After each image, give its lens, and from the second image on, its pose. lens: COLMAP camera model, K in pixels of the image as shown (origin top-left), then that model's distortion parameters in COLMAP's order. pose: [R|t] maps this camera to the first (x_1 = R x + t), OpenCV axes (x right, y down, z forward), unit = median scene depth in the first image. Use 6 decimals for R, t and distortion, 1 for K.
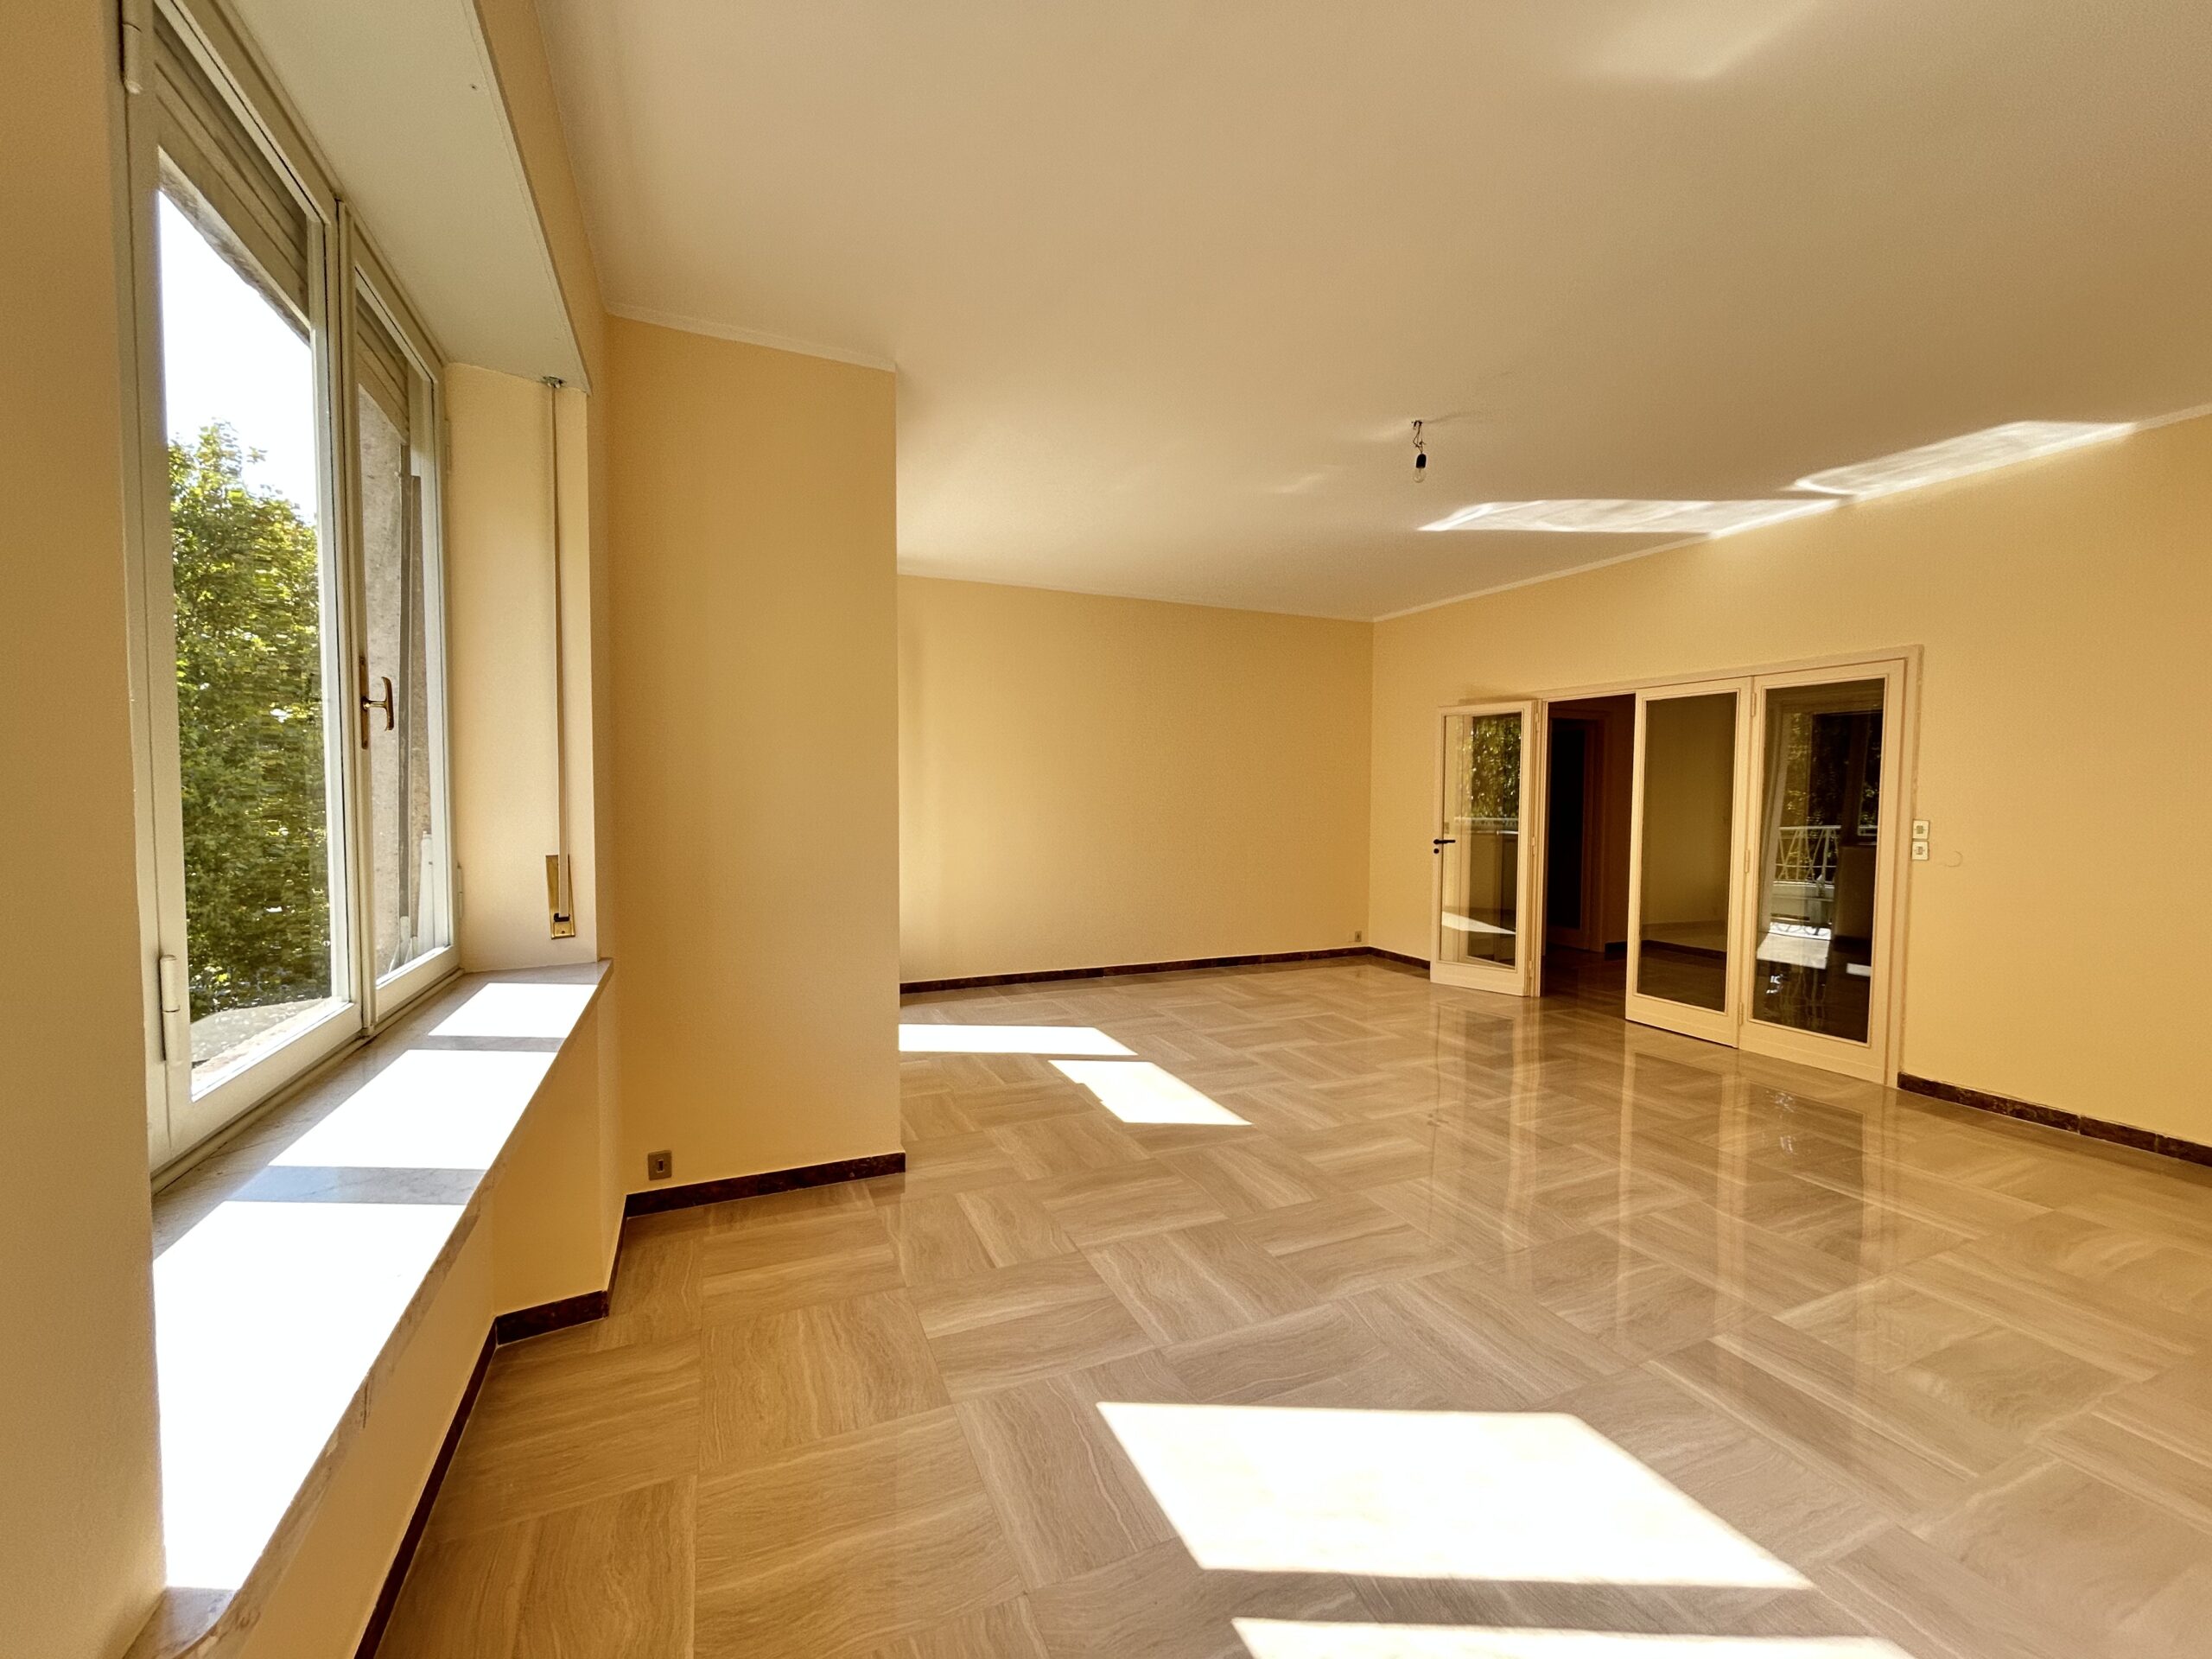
lens RADIAL K [[902.0, 0, 1095.9], [0, 902.0, 833.5], [0, 0, 1]] dist [0.006822, -0.001249]
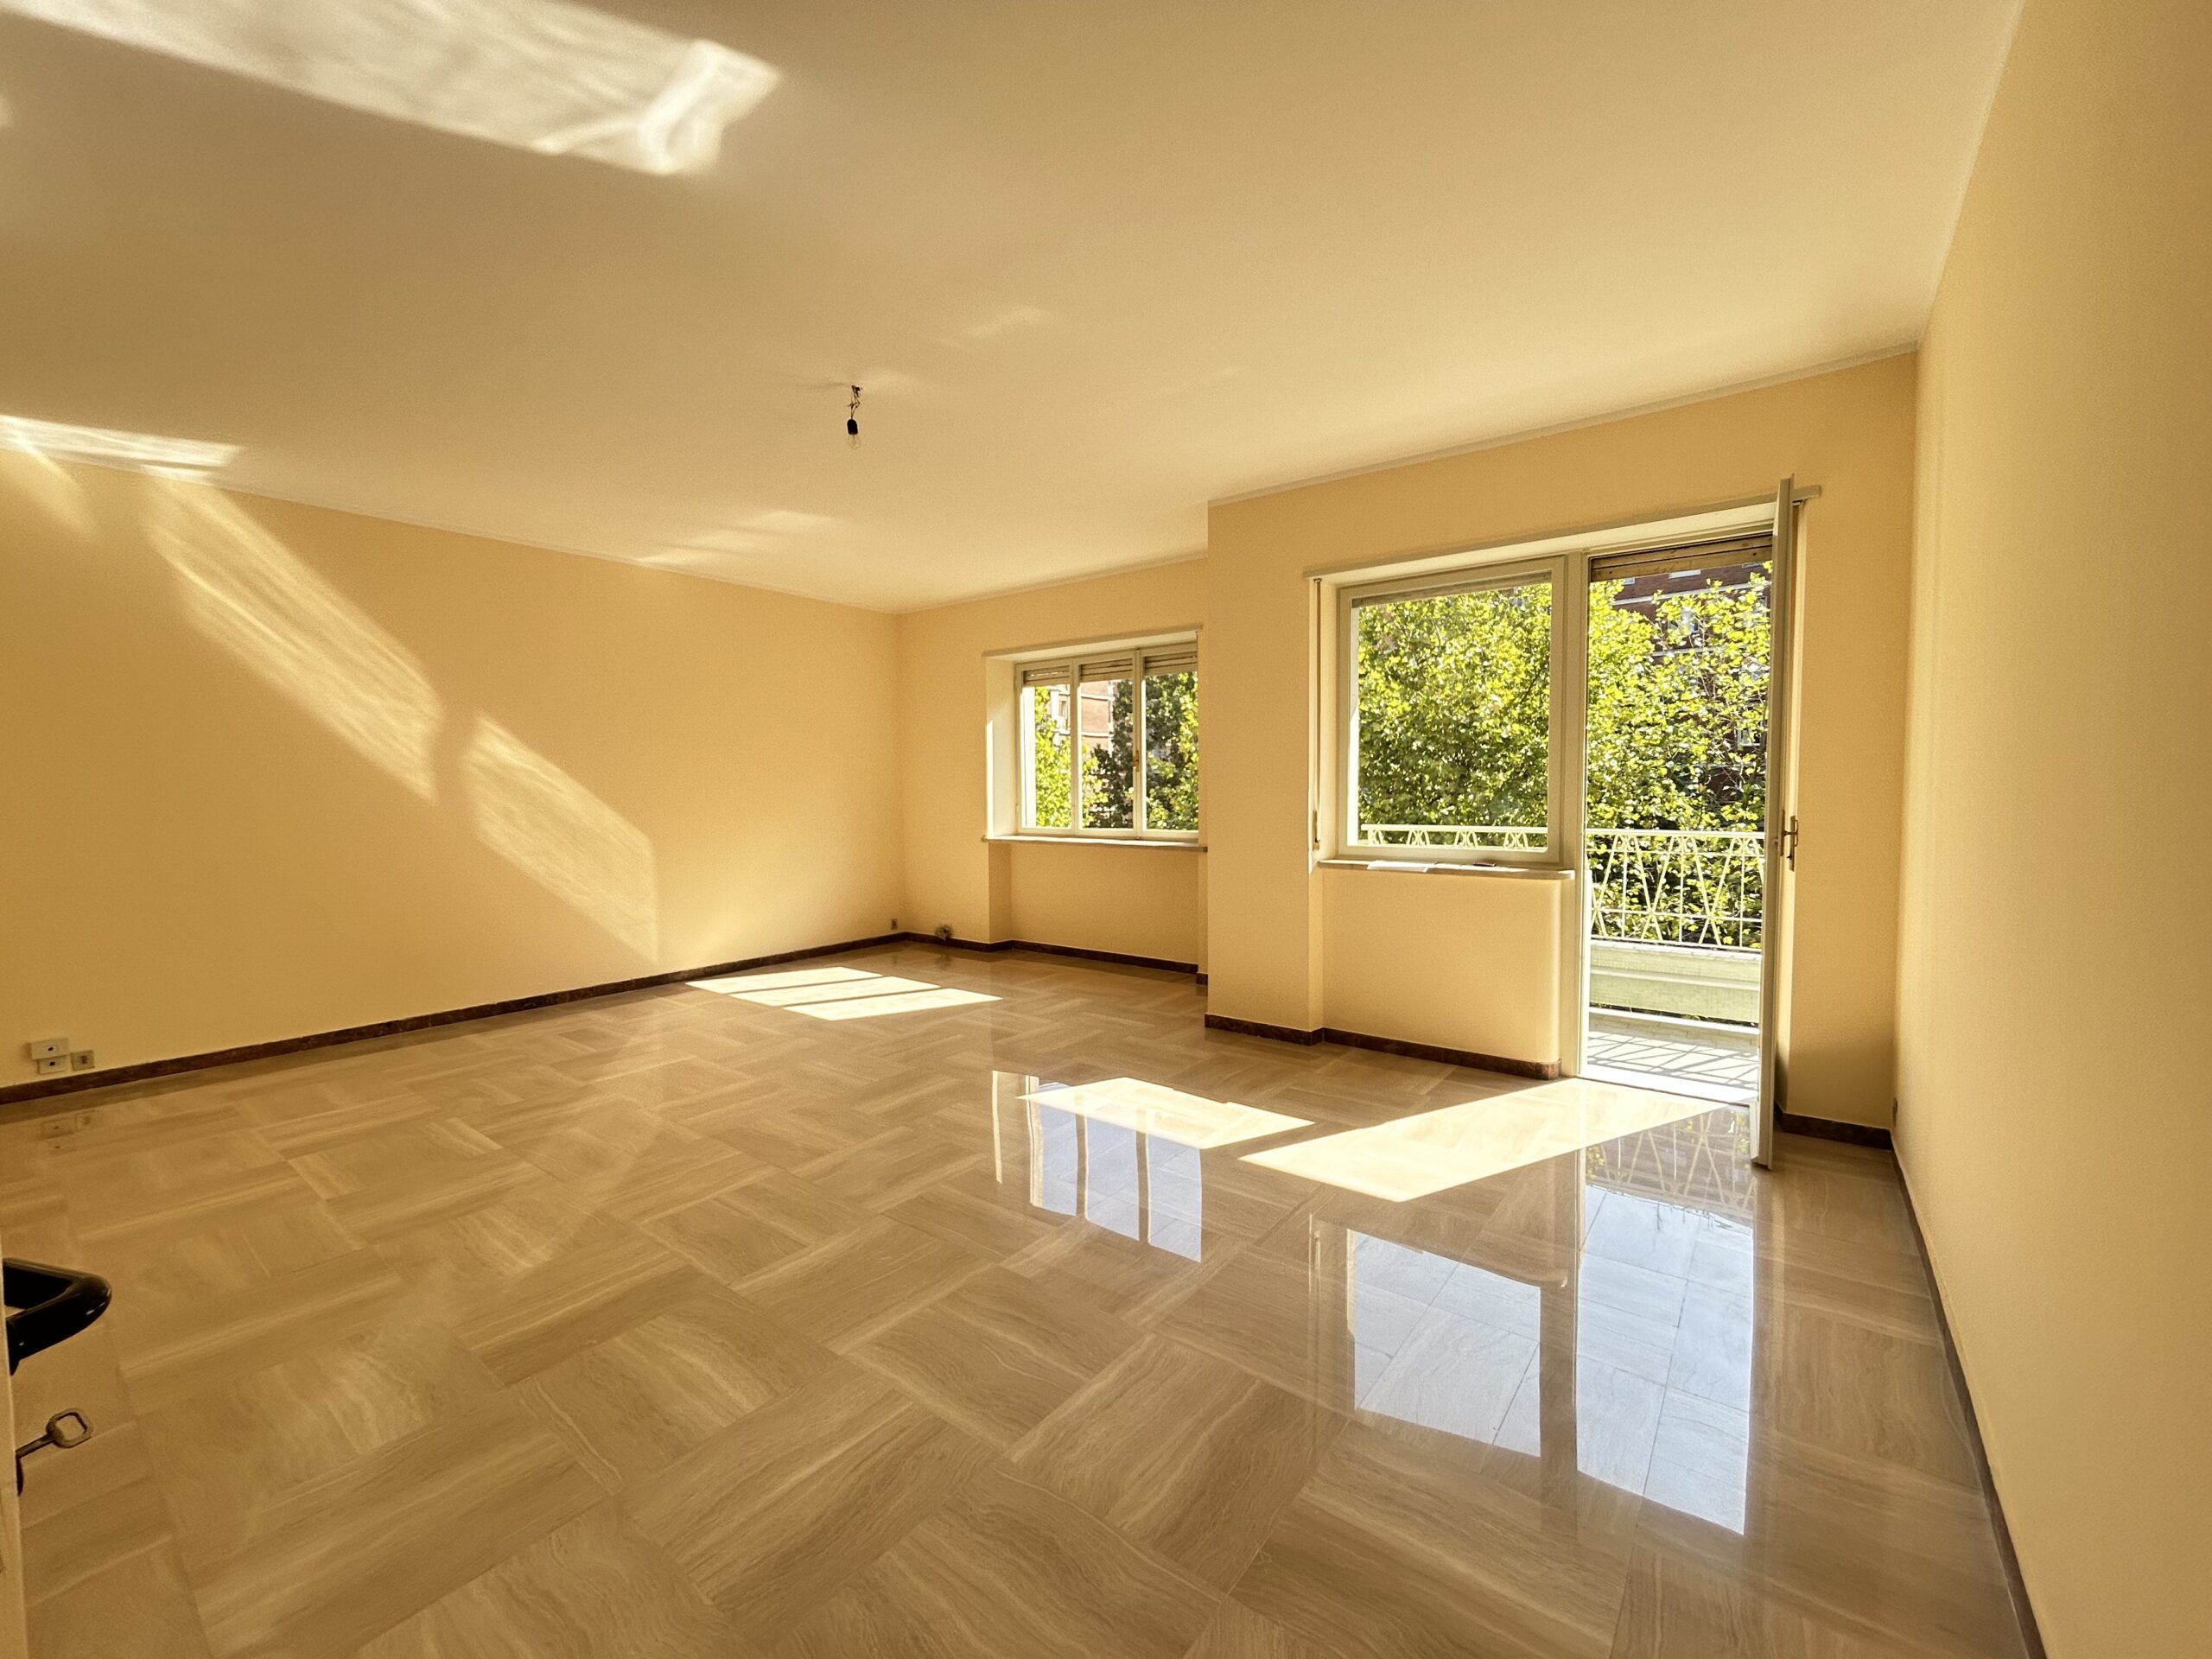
lens RADIAL K [[902.0, 0, 1133.3], [0, 902.0, 820.2], [0, 0, 1]] dist [0.006822, -0.001249]
pose [[-0.859247, 0.020893, -0.511134, 0.597296], [-0.018680, 0.997218, 0.072164, -0.074674], [0.511220, 0.071554, -0.856466, 1.984569]]
